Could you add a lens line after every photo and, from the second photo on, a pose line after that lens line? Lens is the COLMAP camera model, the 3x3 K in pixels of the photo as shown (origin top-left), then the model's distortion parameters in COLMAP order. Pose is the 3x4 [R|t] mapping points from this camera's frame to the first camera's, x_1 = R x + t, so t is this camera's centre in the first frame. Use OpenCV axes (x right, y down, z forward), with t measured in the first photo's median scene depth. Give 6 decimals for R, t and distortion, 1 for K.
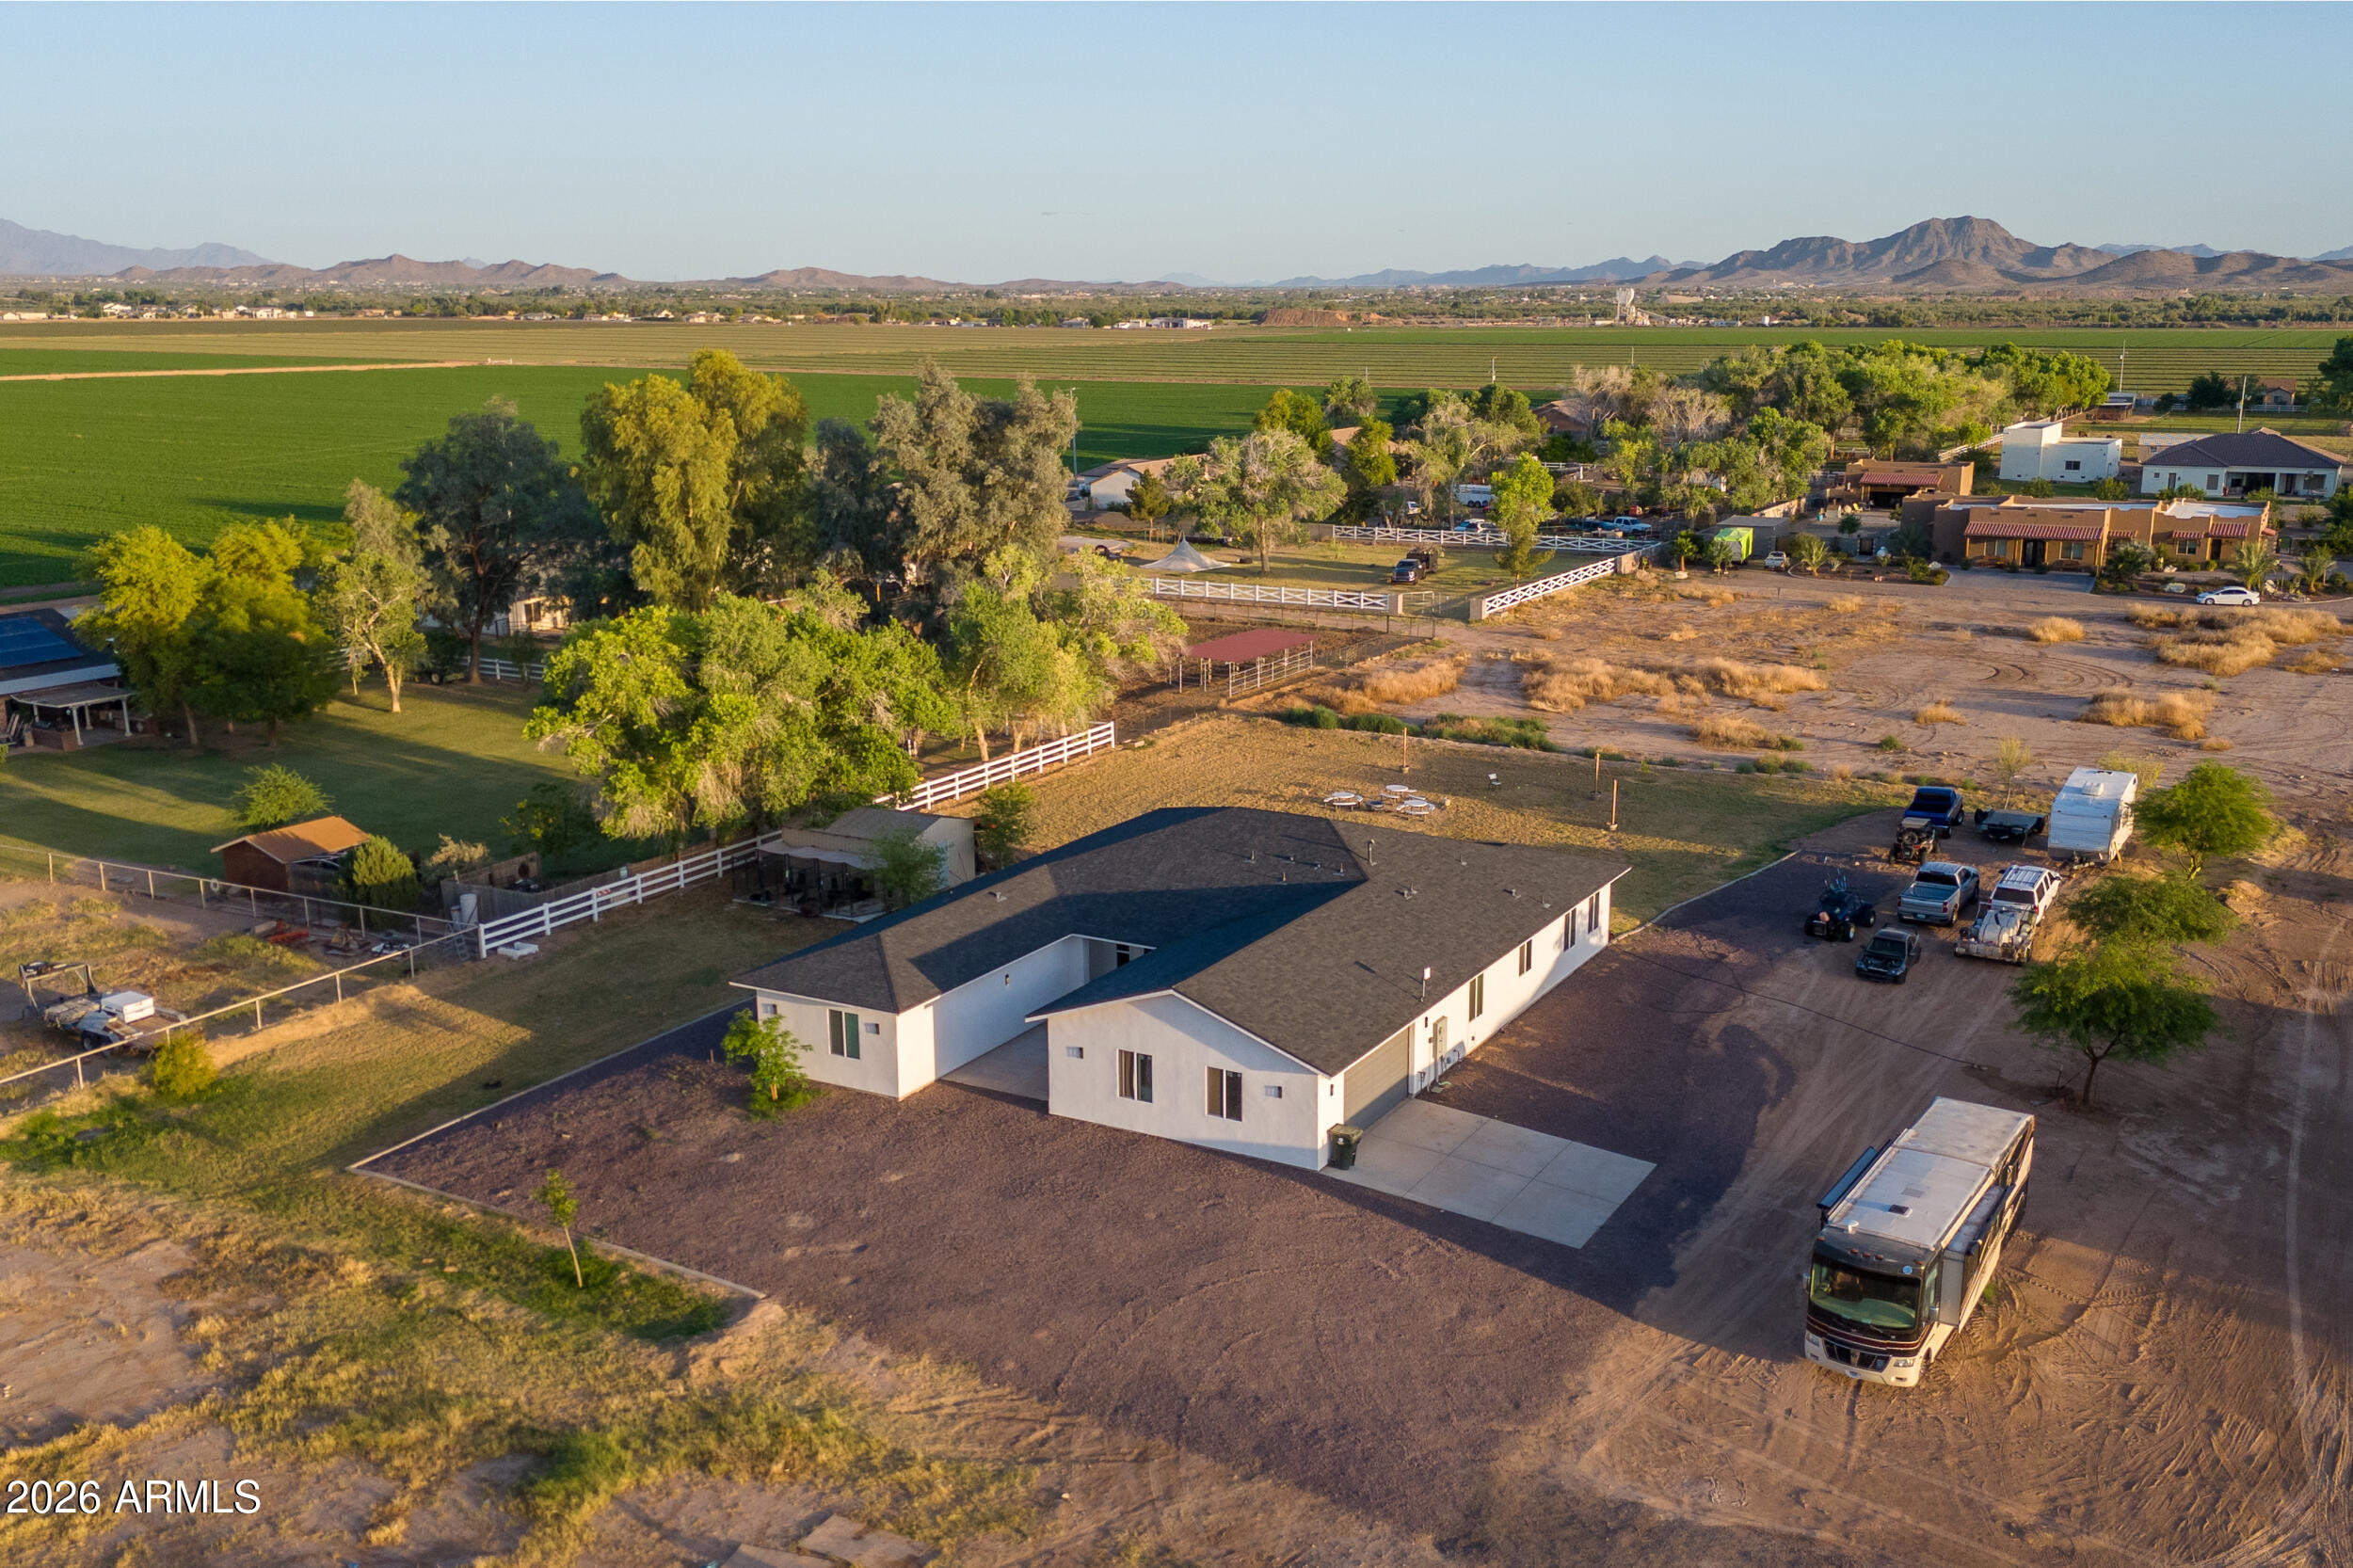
lens RADIAL K [[2104.6, 0, 1179.1], [0, 2104.6, 846.6], [0, 0, 1]] dist [0.082125, -0.088662]
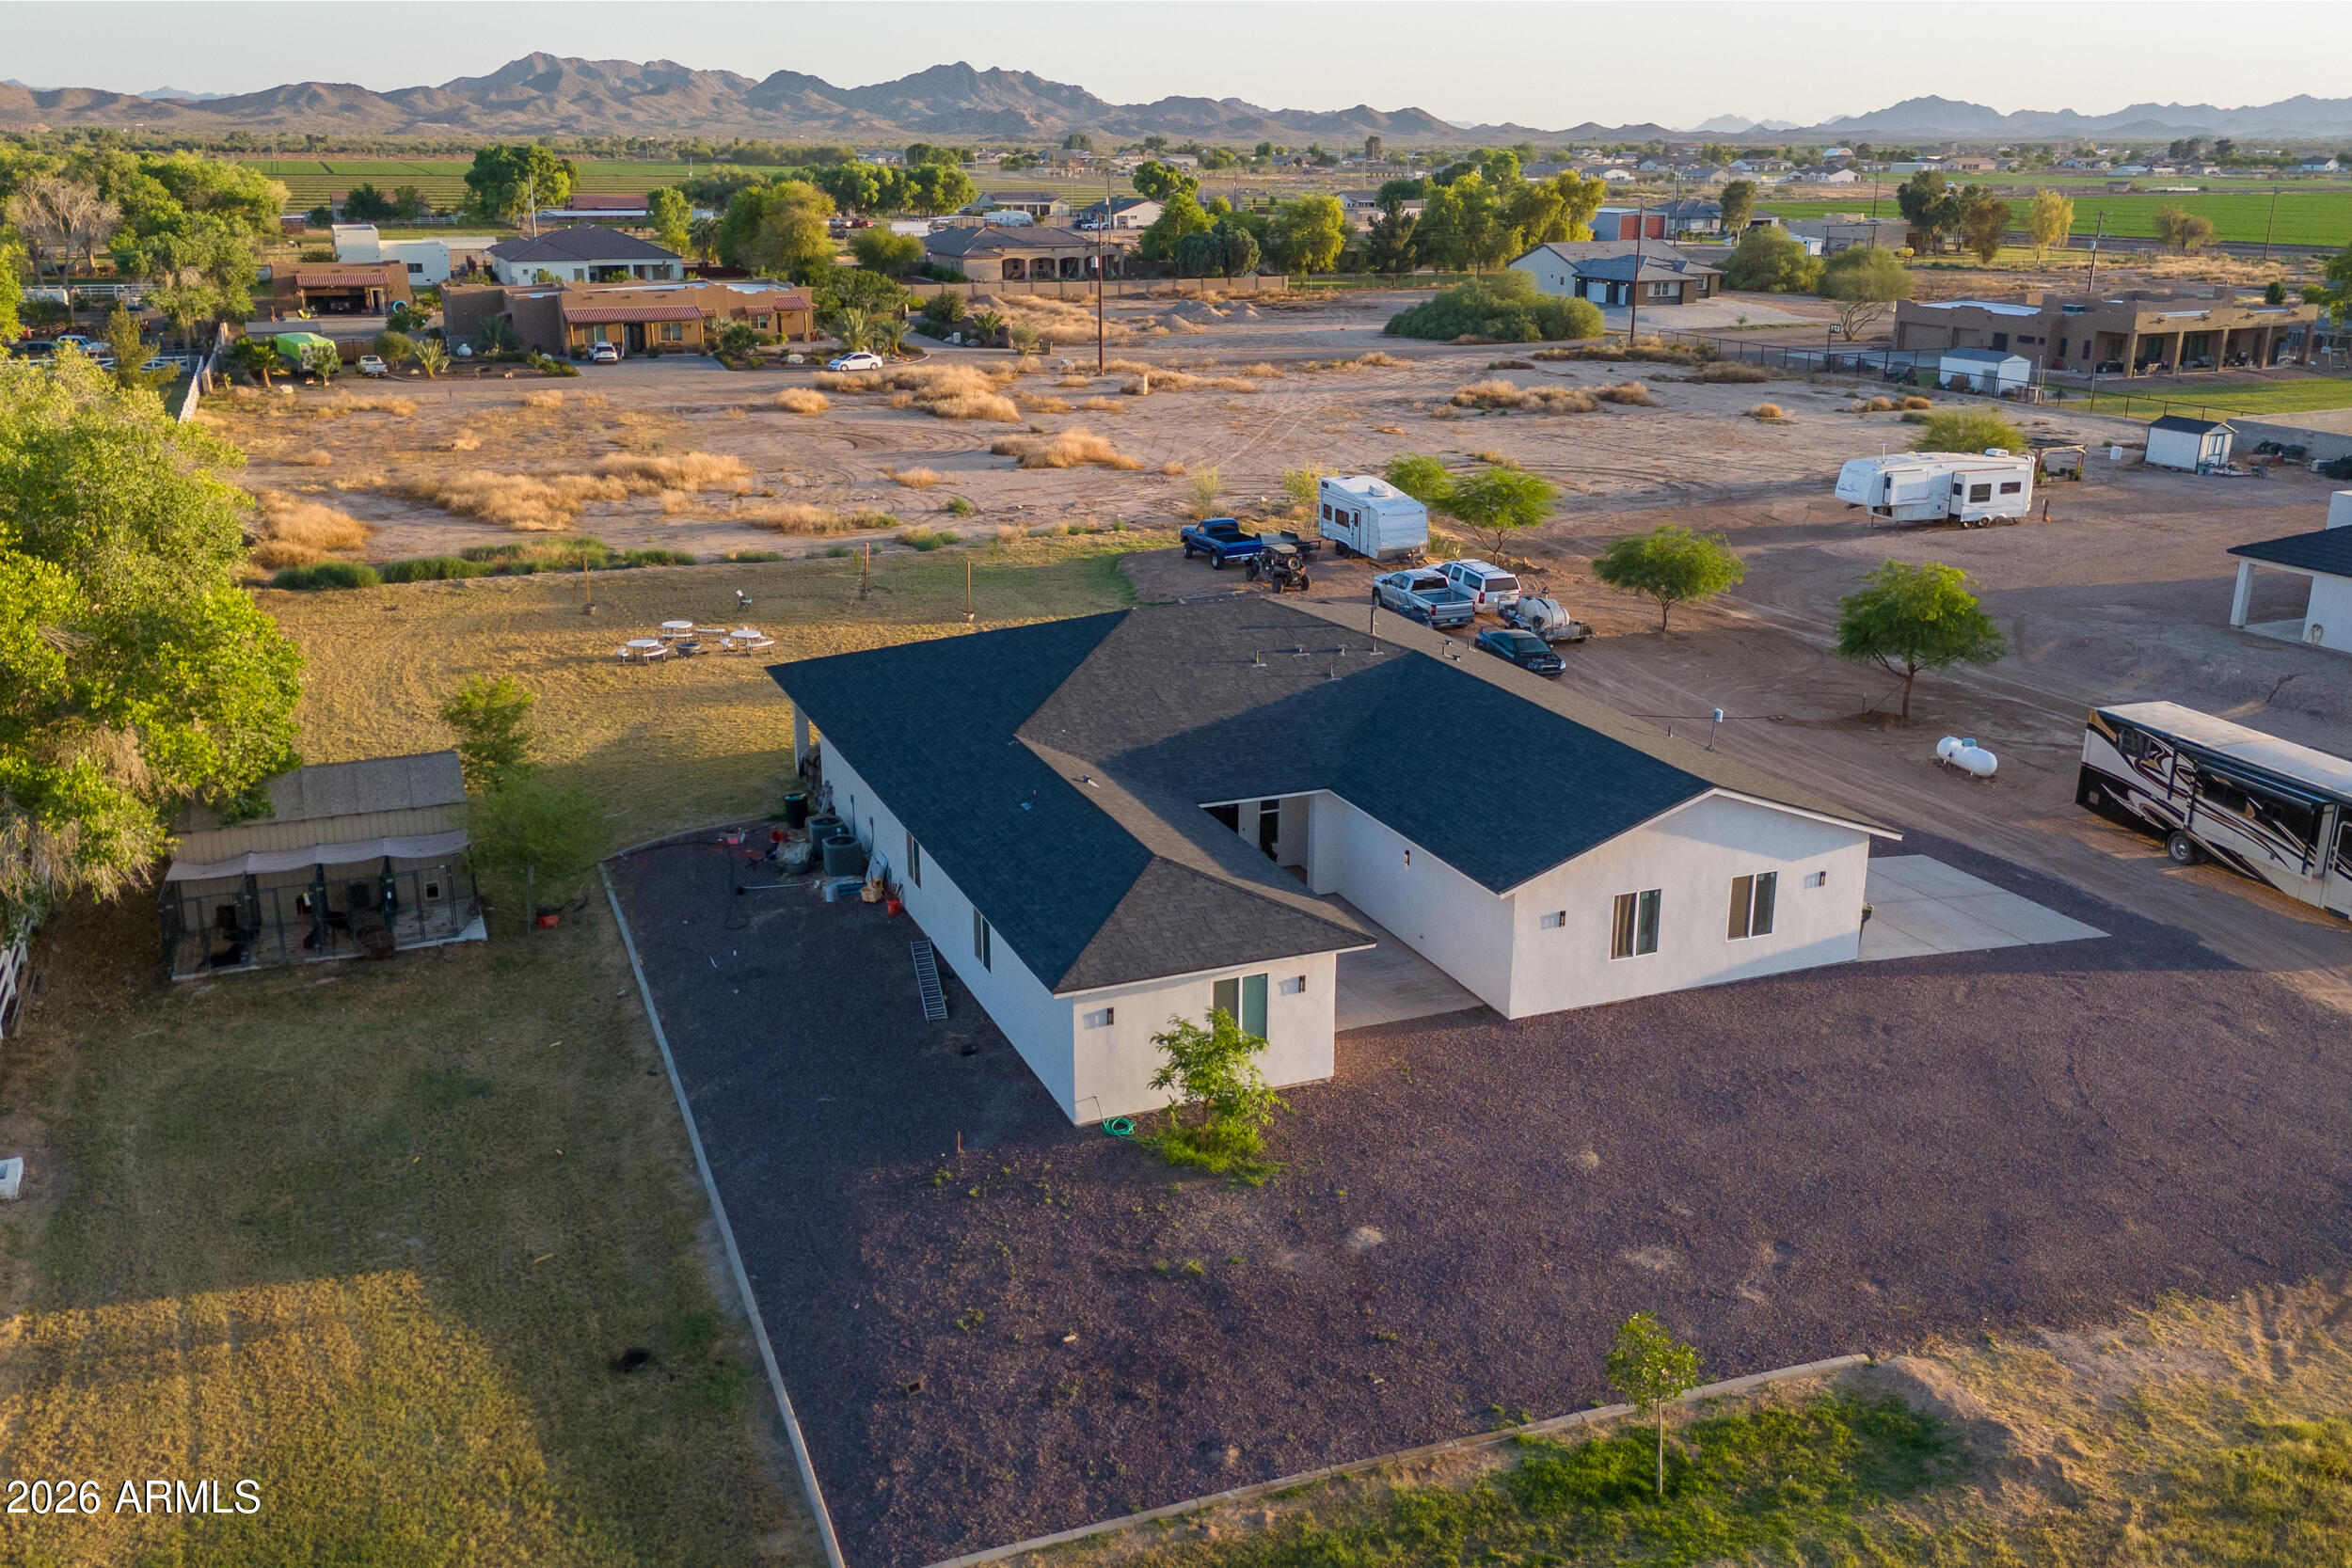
lens RADIAL K [[2103.5, 0, 1198.8], [0, 2103.5, 801.1], [0, 0, 1]] dist [0.082125, -0.088662]
pose [[0.609288, -0.233981, 0.757642, -0.584393], [0.196175, 0.970250, 0.141879, -0.058153], [-0.768299, 0.062185, 0.637063, 0.574779]]
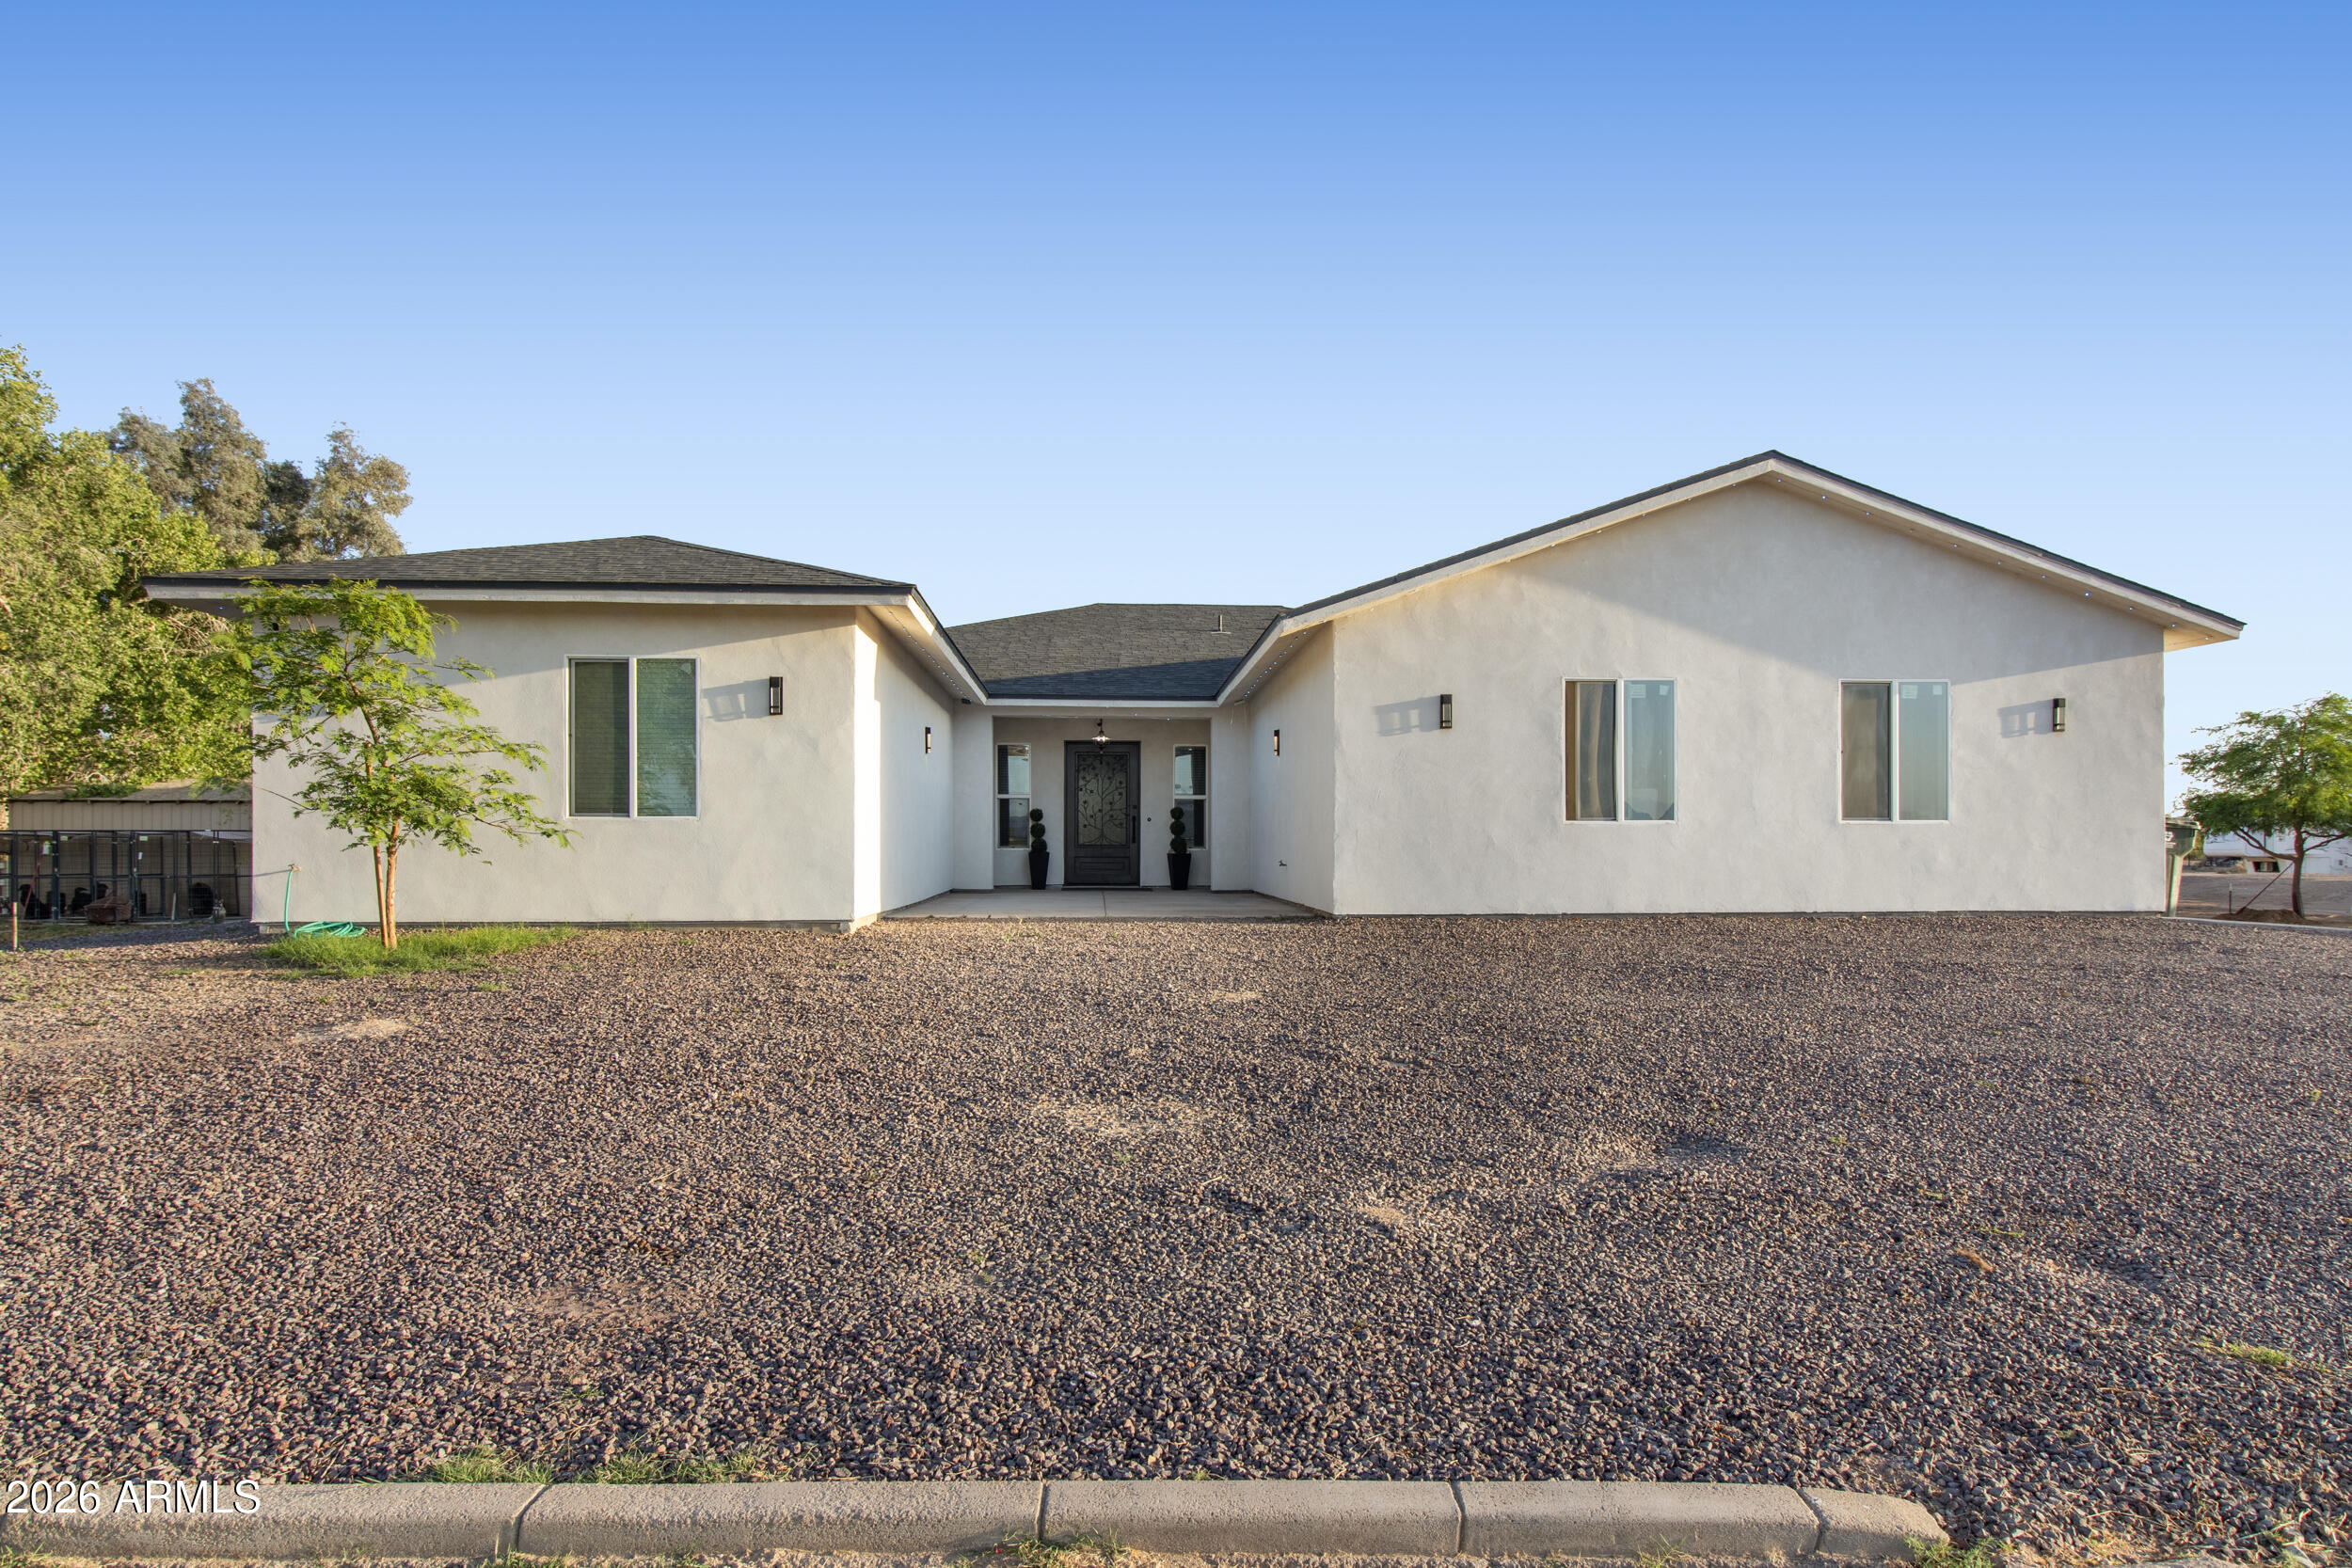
lens RADIAL K [[1501.7, 0, 1173.8], [0, 1501.7, 867.4], [0, 0, 1]] dist [-0.002946, 0.000692]
pose [[0.836819, -0.003704, 0.547468, -0.198740], [0.135019, 0.970487, -0.199814, 0.150404], [-0.530570, 0.241127, 0.812621, 0.744020]]
